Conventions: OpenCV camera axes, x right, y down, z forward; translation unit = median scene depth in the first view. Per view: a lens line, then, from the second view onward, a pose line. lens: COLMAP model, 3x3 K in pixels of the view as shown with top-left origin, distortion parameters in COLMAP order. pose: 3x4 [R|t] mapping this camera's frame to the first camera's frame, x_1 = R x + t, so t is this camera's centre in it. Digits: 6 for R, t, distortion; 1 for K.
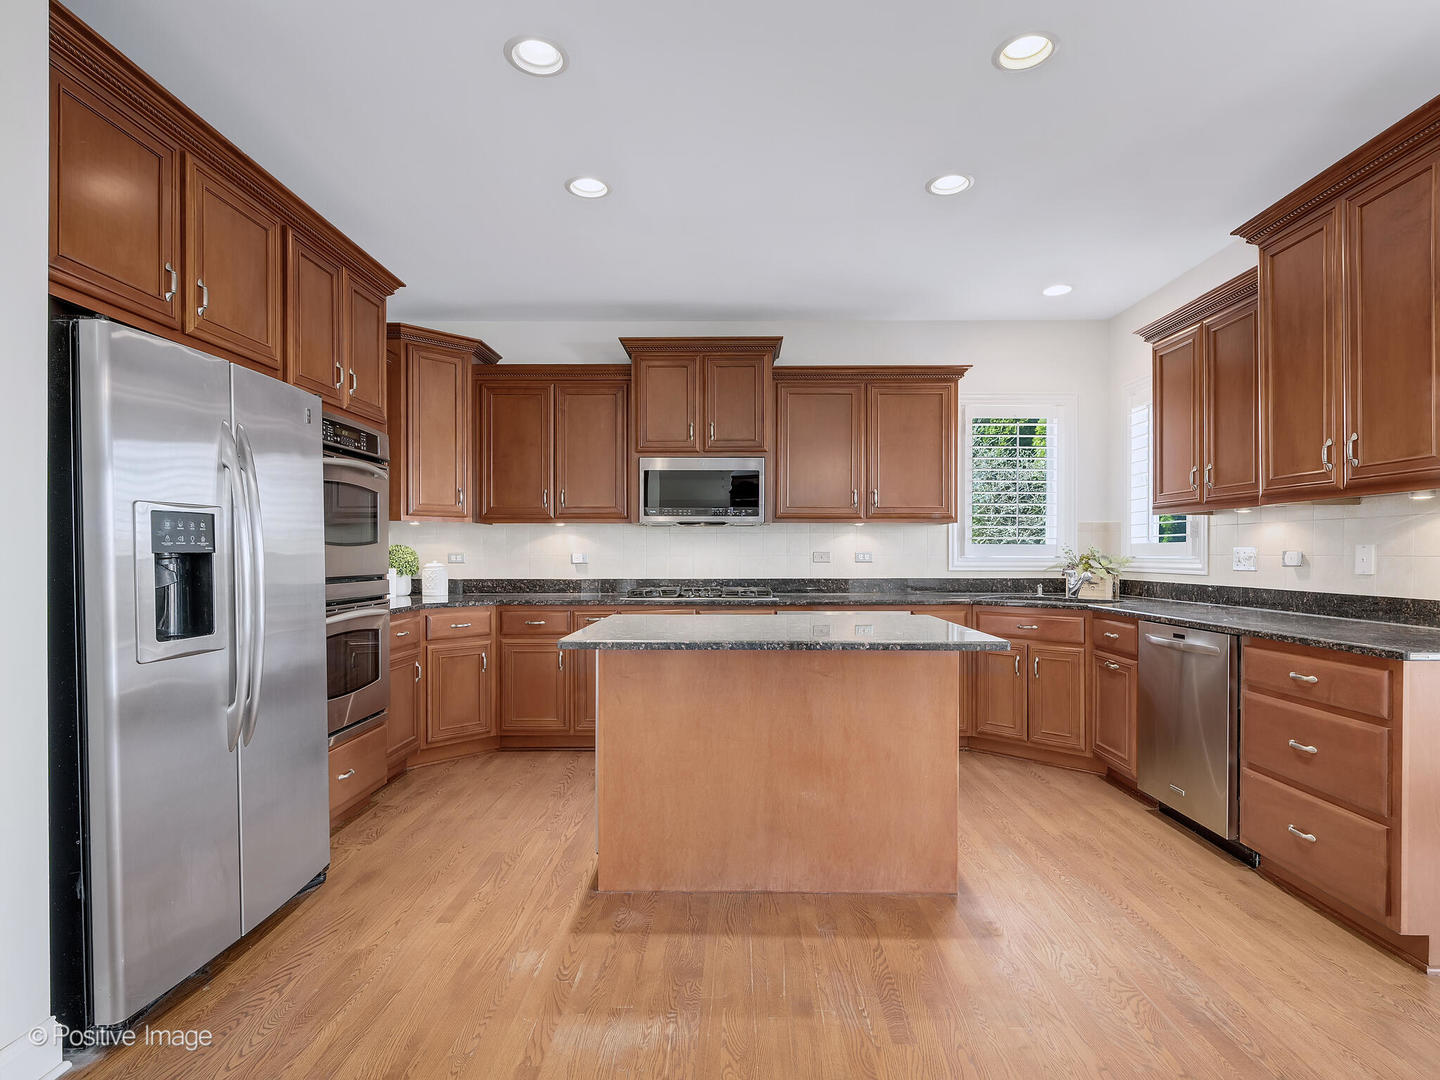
lens RADIAL K [[754.2, 0, 720.0], [0, 754.2, 540.0], [0, 0, 1]] dist [0.000637, -0.000023]
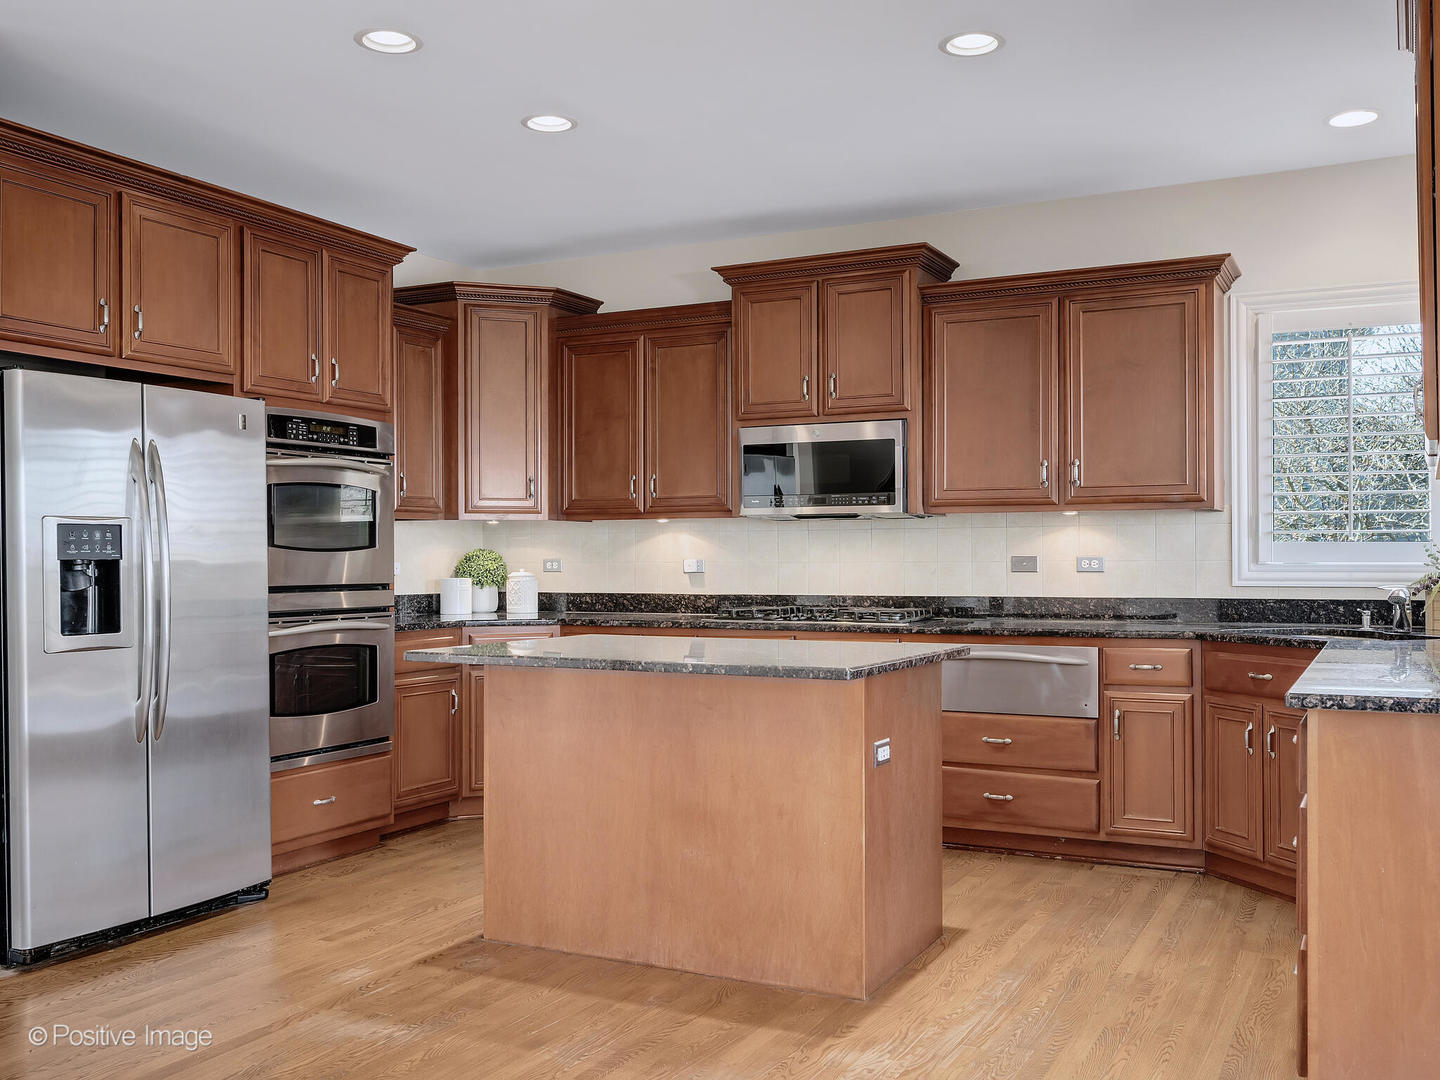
lens RADIAL K [[1331.7, 0, 720.3], [0, 1331.7, 510.7], [0, 0, 1]] dist [0.001749, -0.007056]
pose [[0.895486, -0.018175, -0.444719, 0.611763], [0.010045, 0.999737, -0.020631, -0.003458], [0.444977, 0.014008, 0.895432, -0.223528]]
